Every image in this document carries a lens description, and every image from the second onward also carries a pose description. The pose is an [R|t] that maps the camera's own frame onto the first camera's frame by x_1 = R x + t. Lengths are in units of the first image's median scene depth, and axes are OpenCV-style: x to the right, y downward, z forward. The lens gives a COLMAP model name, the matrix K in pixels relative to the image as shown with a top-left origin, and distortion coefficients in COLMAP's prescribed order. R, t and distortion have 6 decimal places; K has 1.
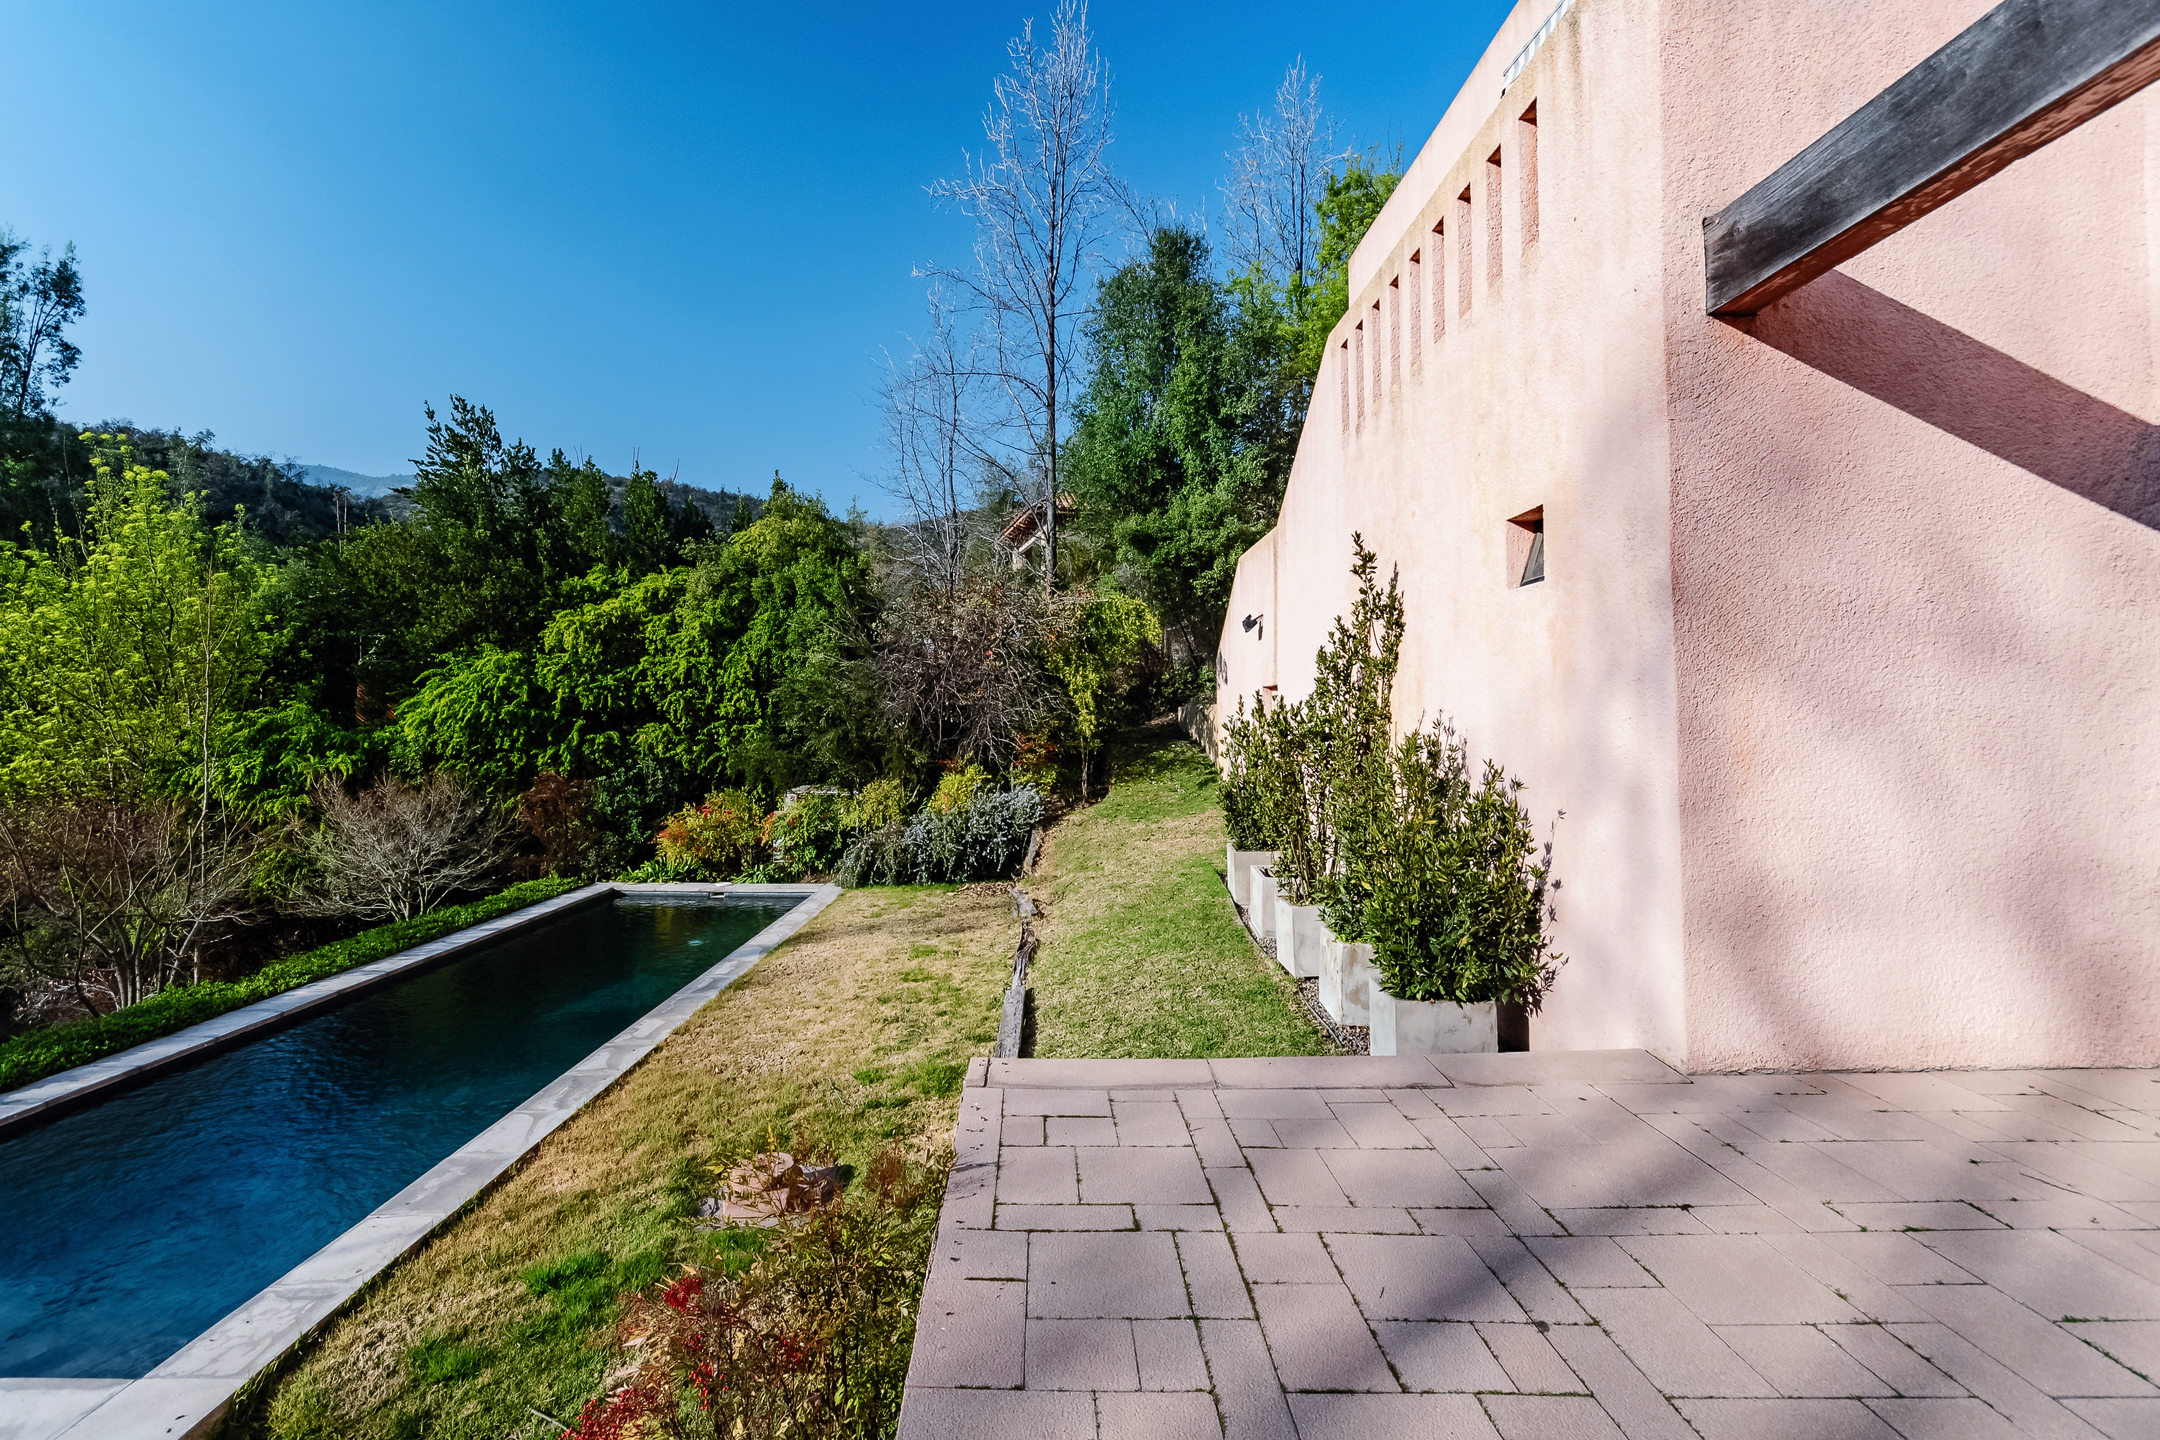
lens RADIAL K [[988.5, 0, 1097.1], [0, 988.5, 653.5], [0, 0, 1]] dist [0.000570, -0.000206]
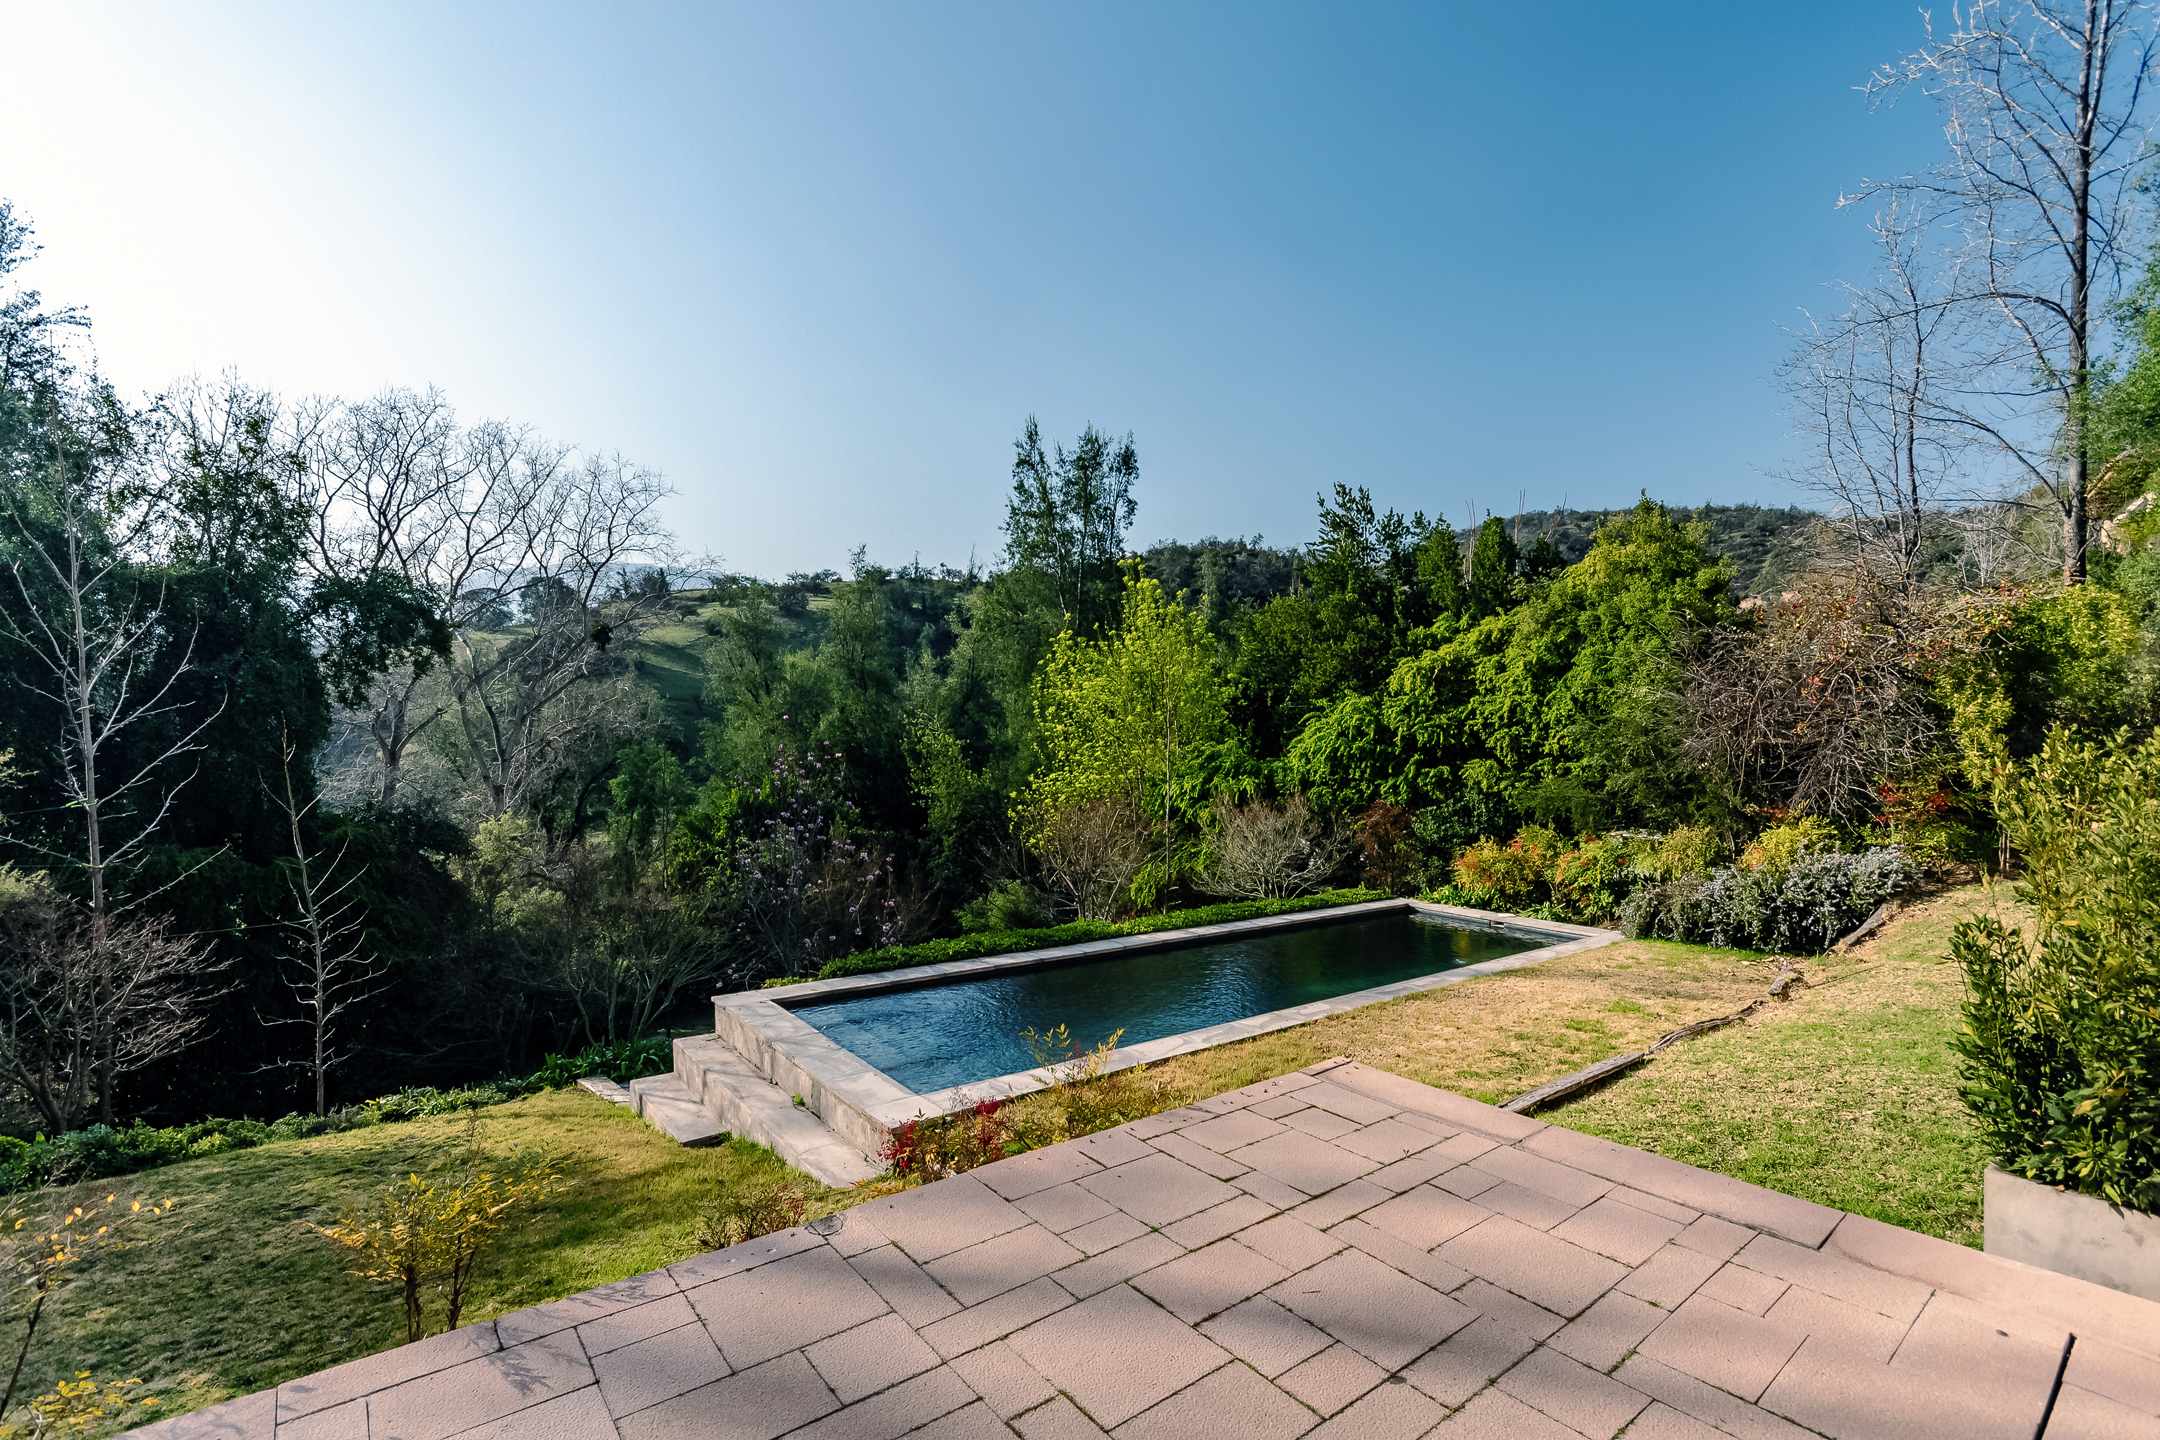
lens RADIAL K [[988.5, 0, 1093.5], [0, 988.5, 734.4], [0, 0, 1]] dist [0.000570, -0.000206]
pose [[0.614072, -0.001790, -0.789248, 0.139962], [0.036175, 0.999010, 0.025879, 0.001544], [0.788420, -0.044443, 0.613529, 0.026848]]
